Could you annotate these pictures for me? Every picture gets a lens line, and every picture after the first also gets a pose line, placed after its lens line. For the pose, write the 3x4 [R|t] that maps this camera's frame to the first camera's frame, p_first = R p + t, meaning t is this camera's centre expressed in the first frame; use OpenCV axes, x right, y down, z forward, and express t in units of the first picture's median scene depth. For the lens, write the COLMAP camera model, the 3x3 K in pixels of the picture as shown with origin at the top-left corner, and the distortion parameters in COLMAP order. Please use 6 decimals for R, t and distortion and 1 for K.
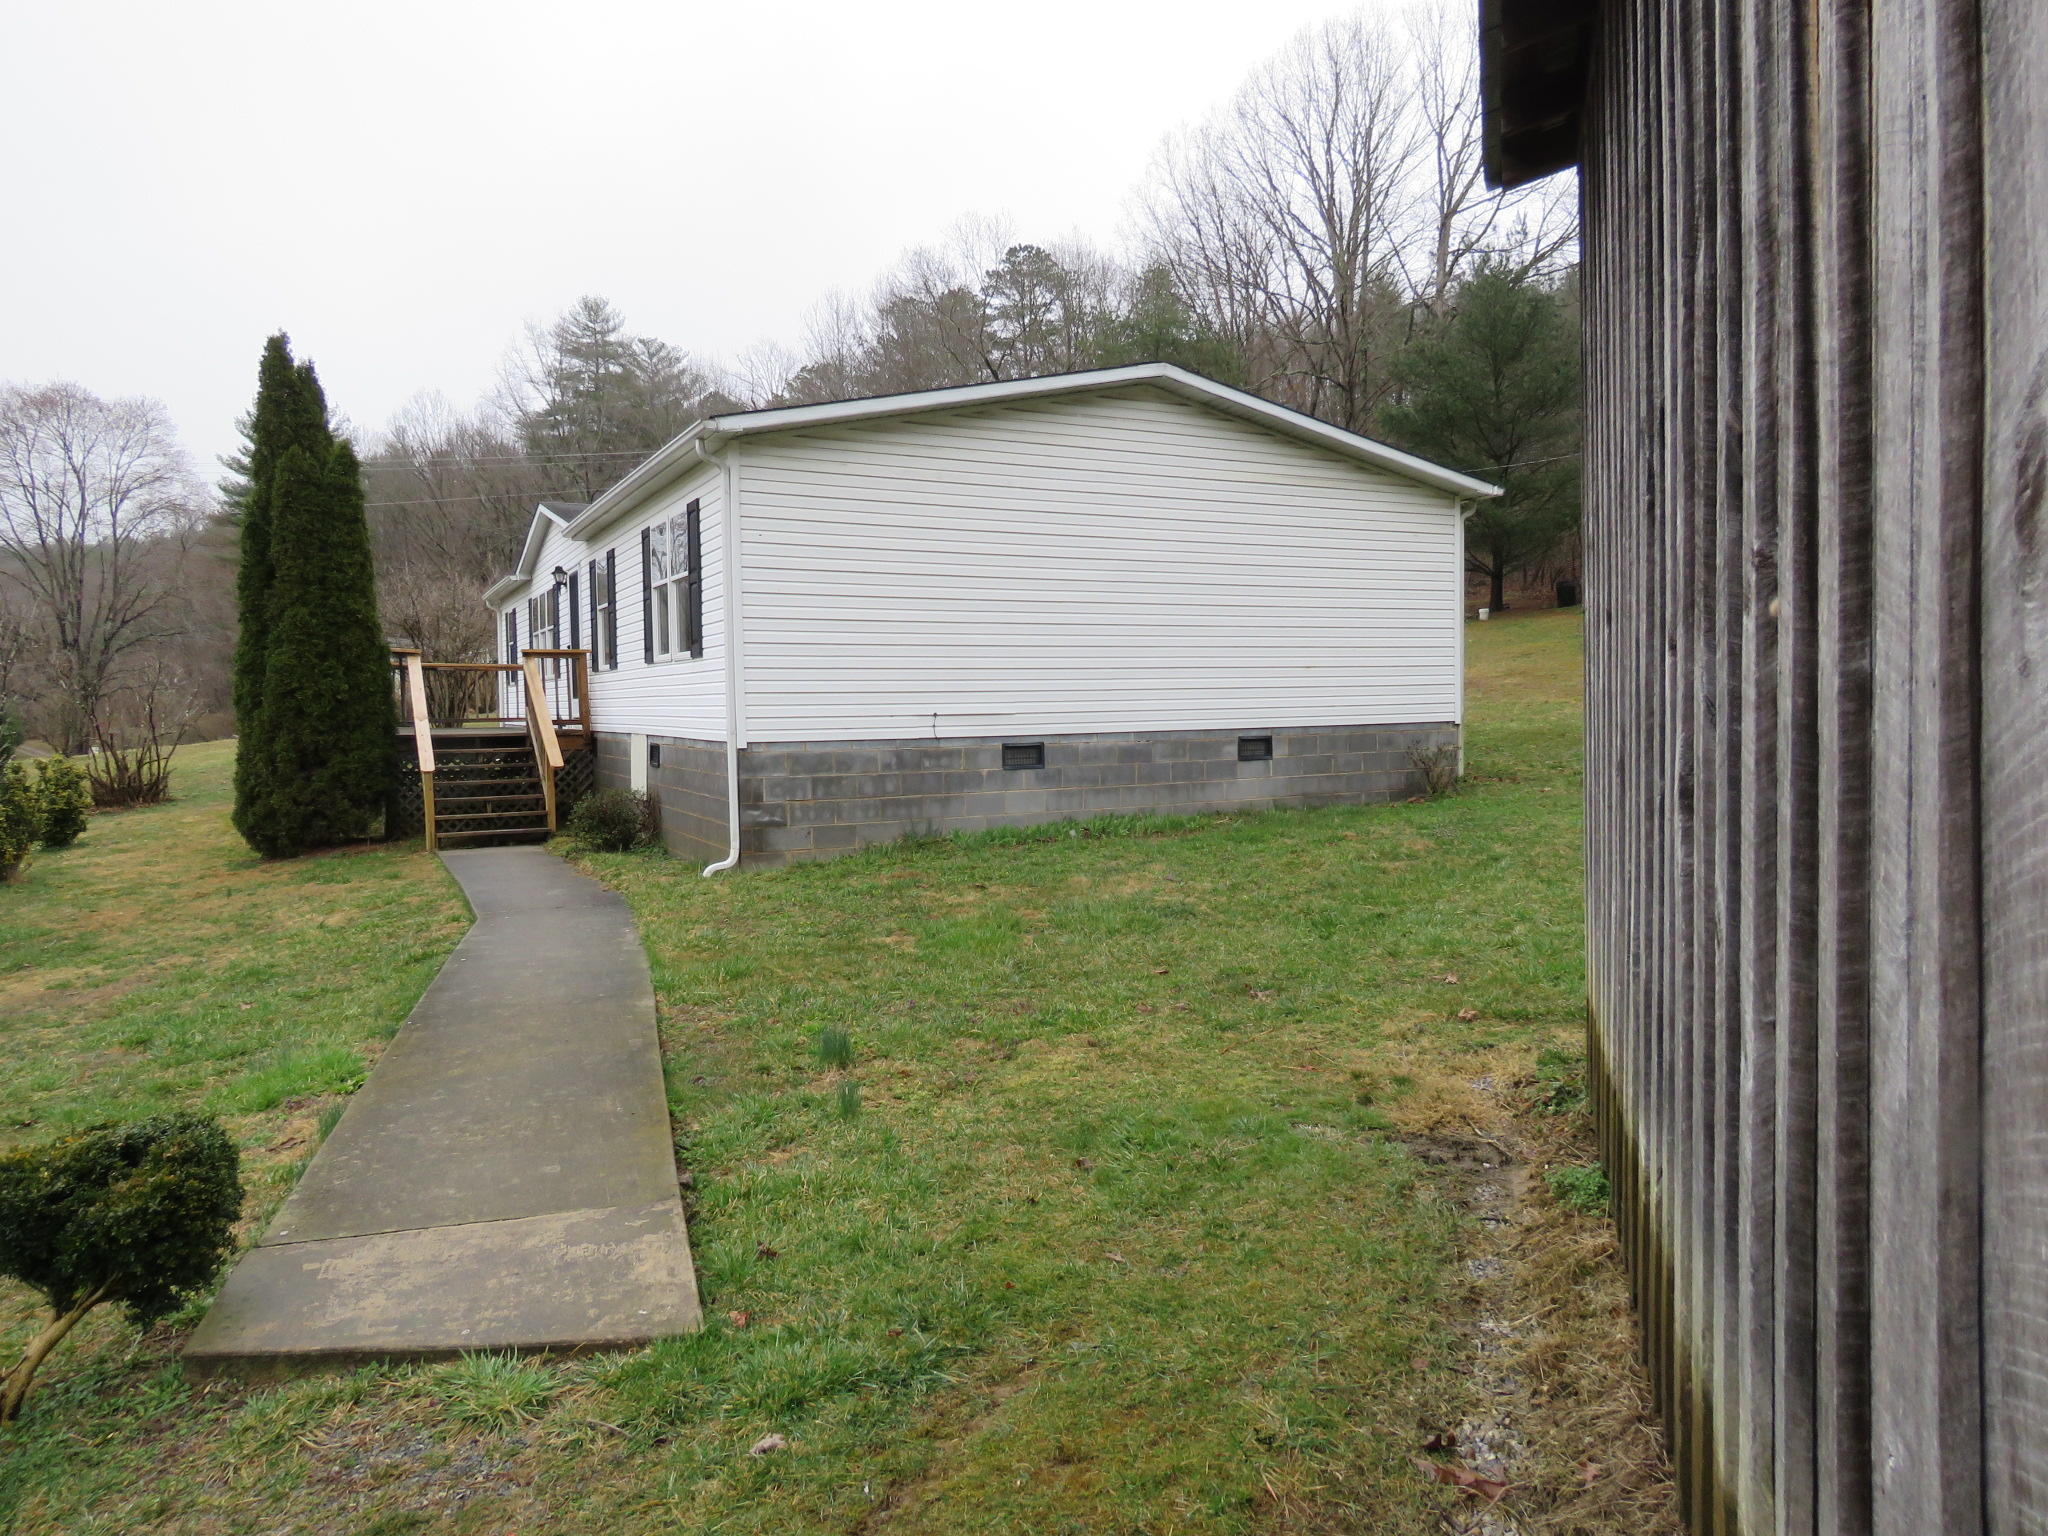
lens RADIAL K [[1293.9, 0, 1024.0], [0, 1293.9, 768.0], [0, 0, 1]] dist [0.029435, -0.003597]
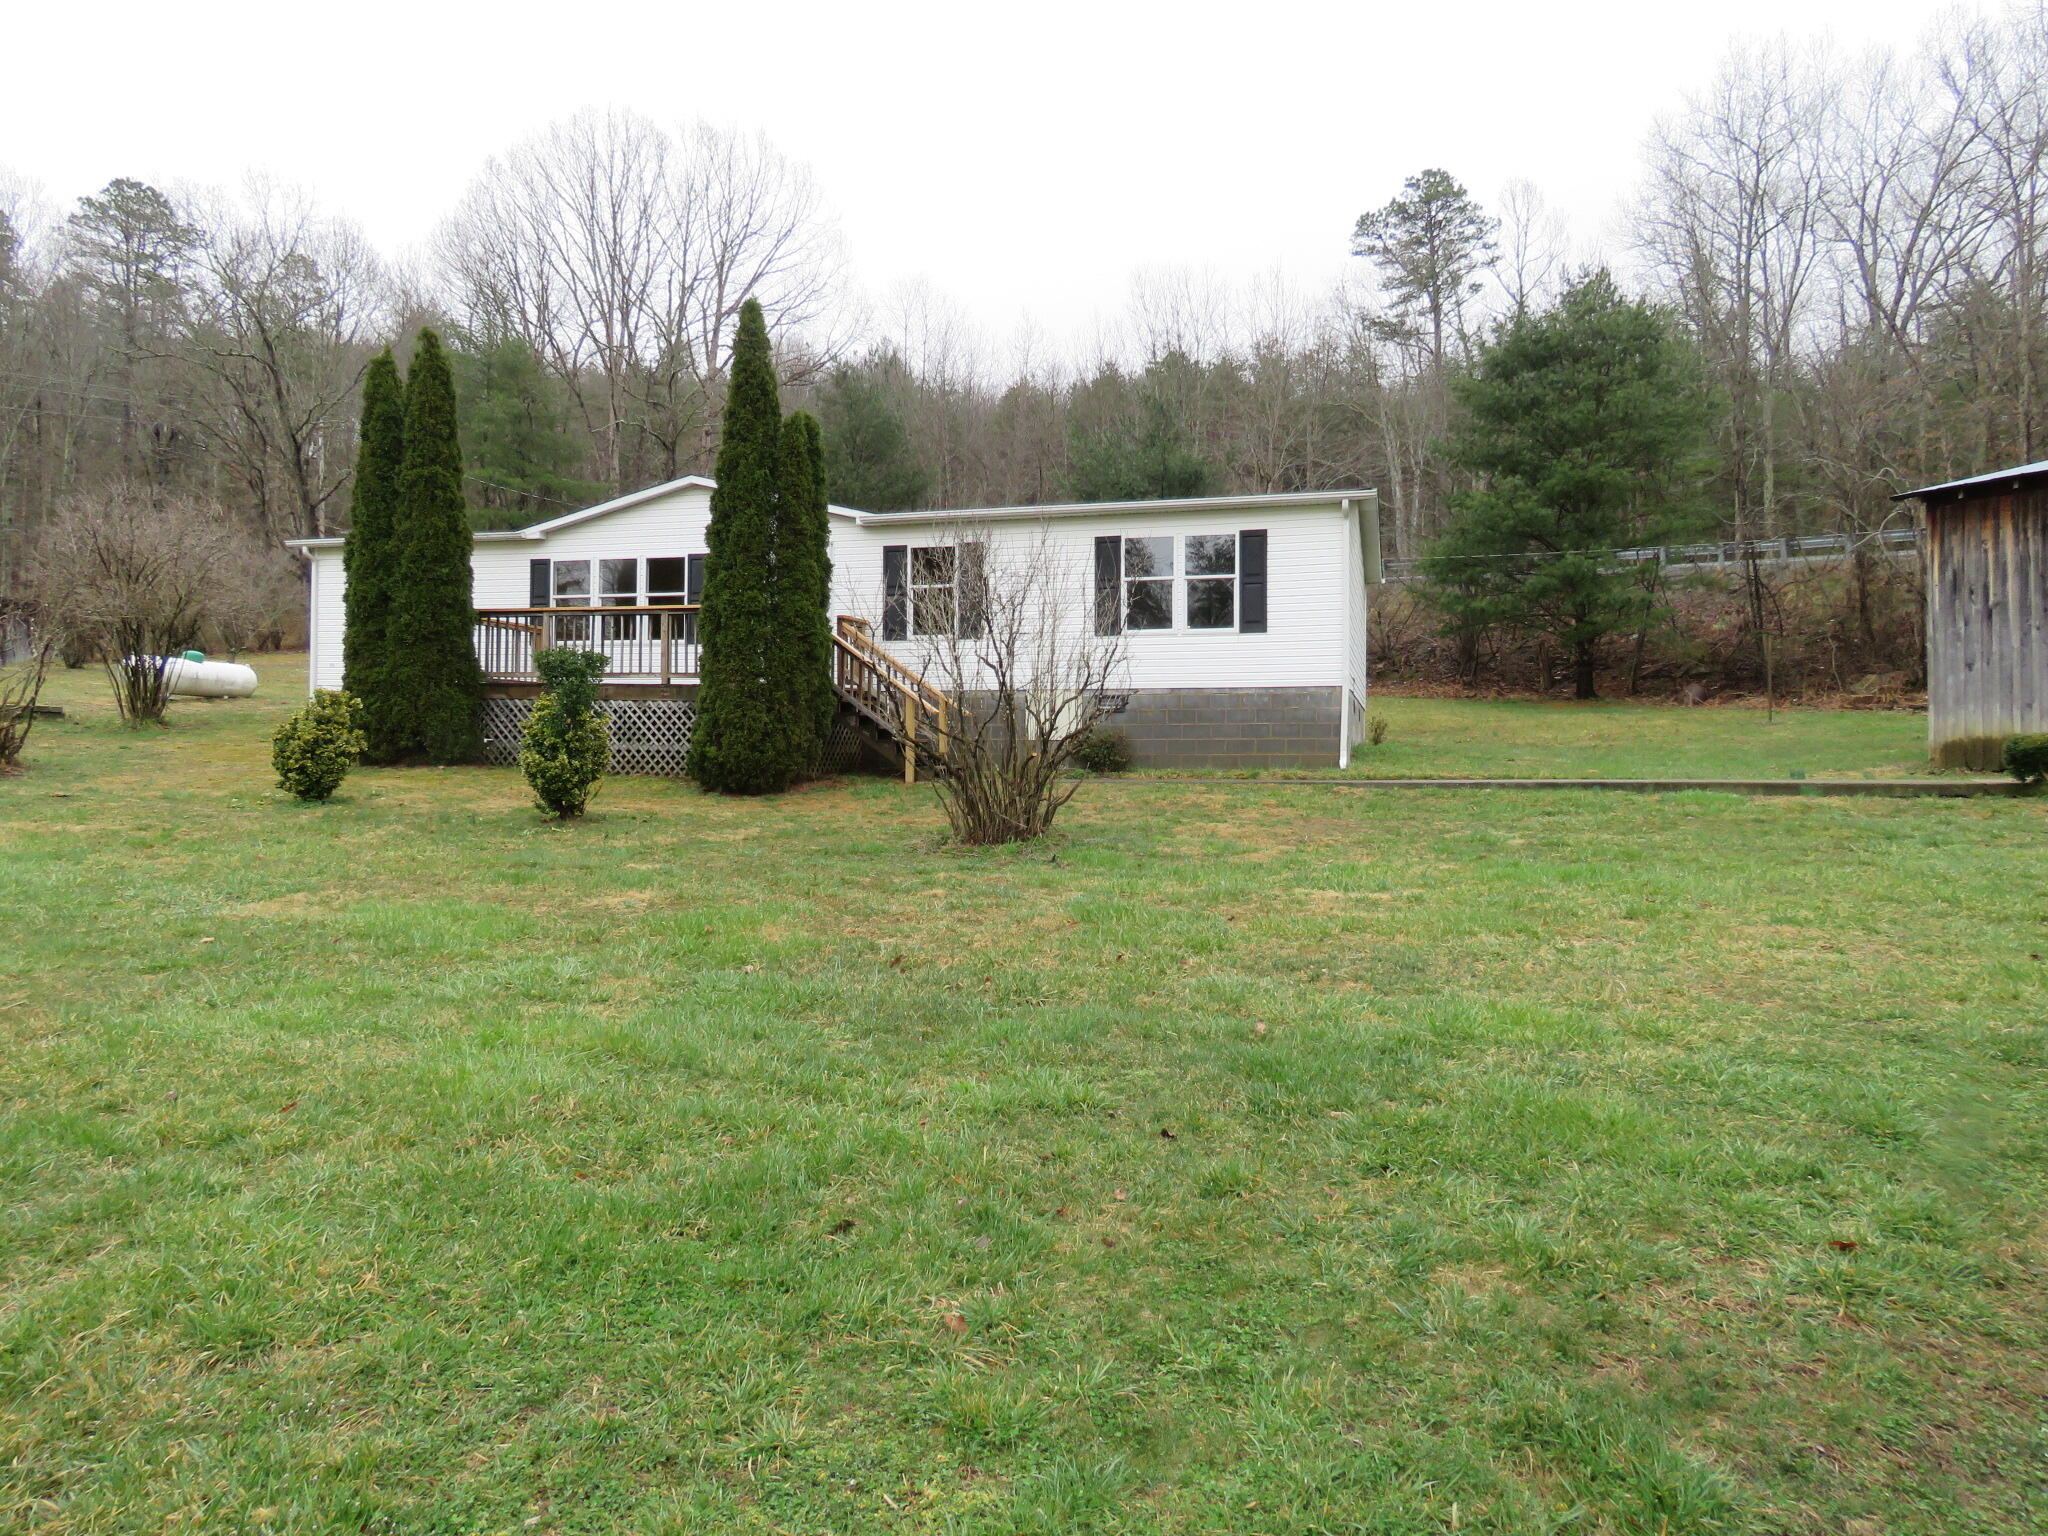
lens RADIAL K [[1308.3, 0, 1071.7], [0, 1308.3, 775.2], [0, 0, 1]] dist [0.032714, -0.001418]
pose [[0.681233, 0.009047, 0.732011, -1.311515], [0.027656, 0.998892, -0.038083, 0.115261], [-0.731544, 0.046188, 0.680228, 0.106966]]
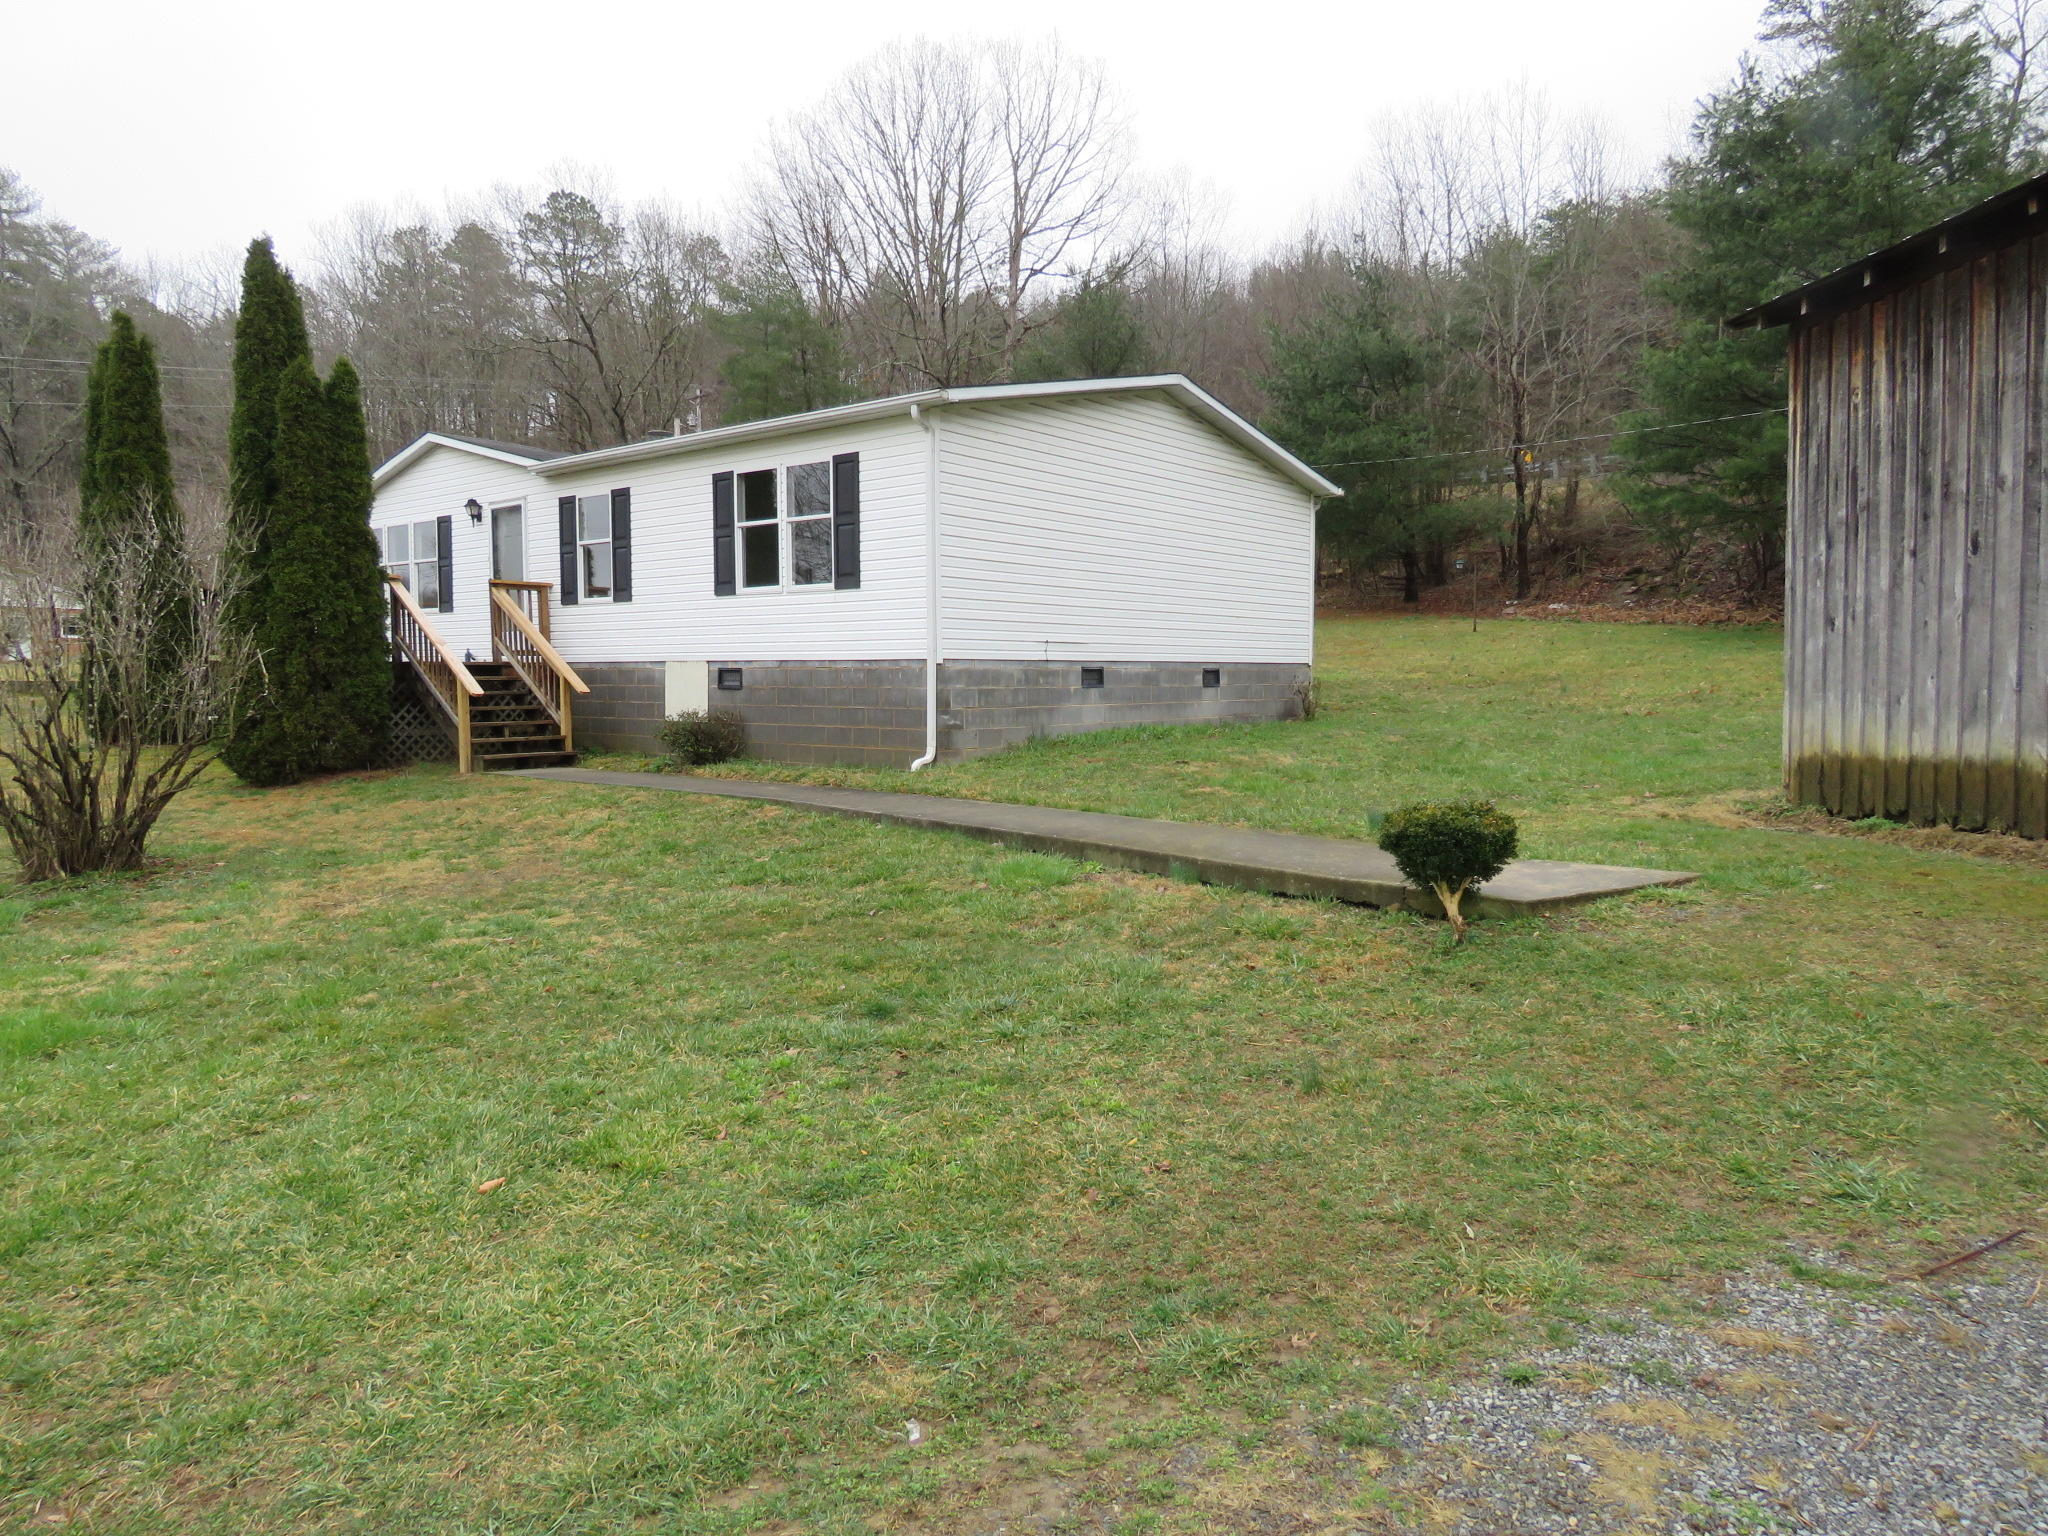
lens RADIAL K [[1293.9, 0, 1024.0], [0, 1293.9, 768.0], [0, 0, 1]] dist [0.029435, -0.003597]
pose [[0.917391, -0.015338, 0.397691, -0.496368], [0.009441, 0.999815, 0.016782, 0.050176], [-0.397874, -0.011641, 0.917366, -0.115633]]
